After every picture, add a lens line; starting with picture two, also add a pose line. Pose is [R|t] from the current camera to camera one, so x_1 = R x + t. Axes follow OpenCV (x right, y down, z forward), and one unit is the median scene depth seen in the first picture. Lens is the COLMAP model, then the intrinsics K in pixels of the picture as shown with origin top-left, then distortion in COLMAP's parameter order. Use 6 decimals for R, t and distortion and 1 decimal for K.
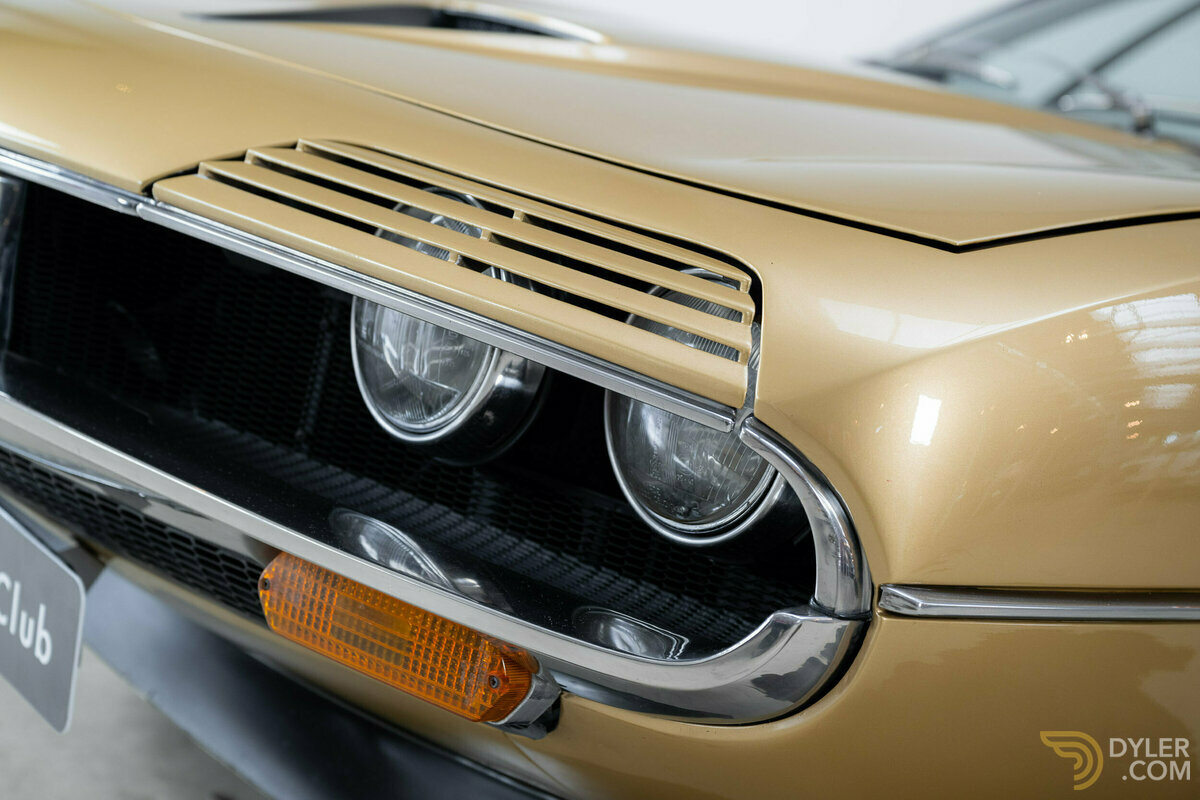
lens RADIAL K [[2023.1, 0, 600.9], [0, 2023.1, 400.3], [0, 0, 1]] dist [0.025471, 0.000000]
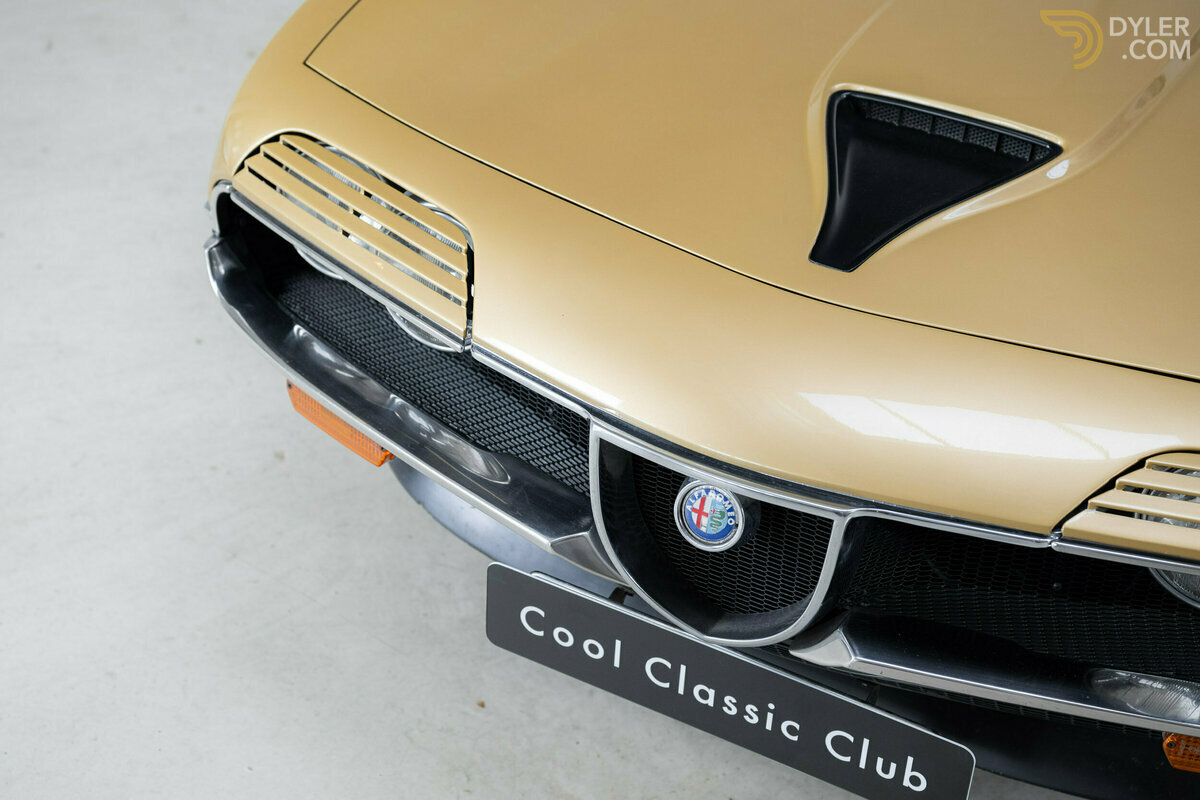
lens RADIAL K [[1981.0, 0, 596.6], [0, 1981.0, 397.7], [0, 0, 1]] dist [0.000297, 0.000000]
pose [[0.913412, -0.317979, 0.254104, -0.841006], [0.192886, 0.887873, 0.417705, -0.821147], [-0.358433, -0.332524, 0.872327, -0.013918]]
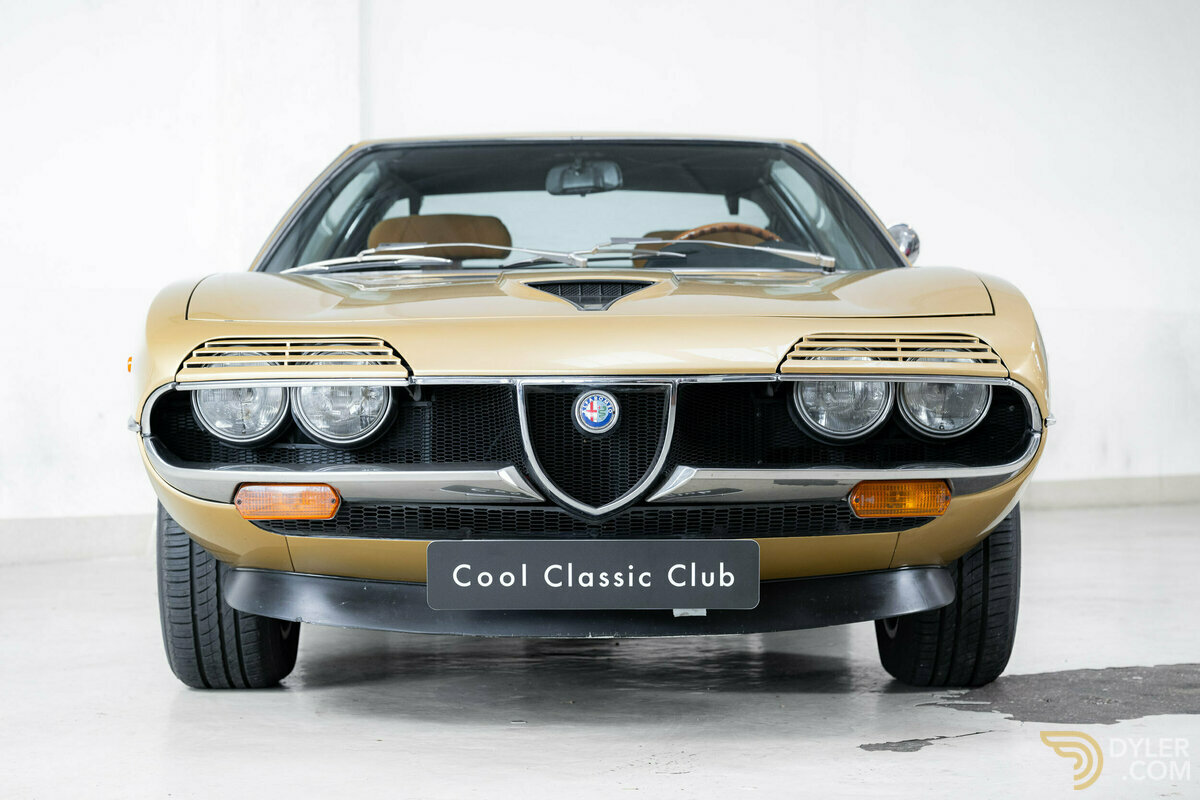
lens RADIAL K [[2205.9, 0, 592.7], [0, 2205.9, 397.2], [0, 0, 1]] dist [0.024225, 0.000000]
pose [[0.602633, -0.254884, 0.756219, -2.551110], [0.283065, 0.954278, 0.096064, -0.416737], [-0.746128, 0.156168, 0.647228, -0.632851]]
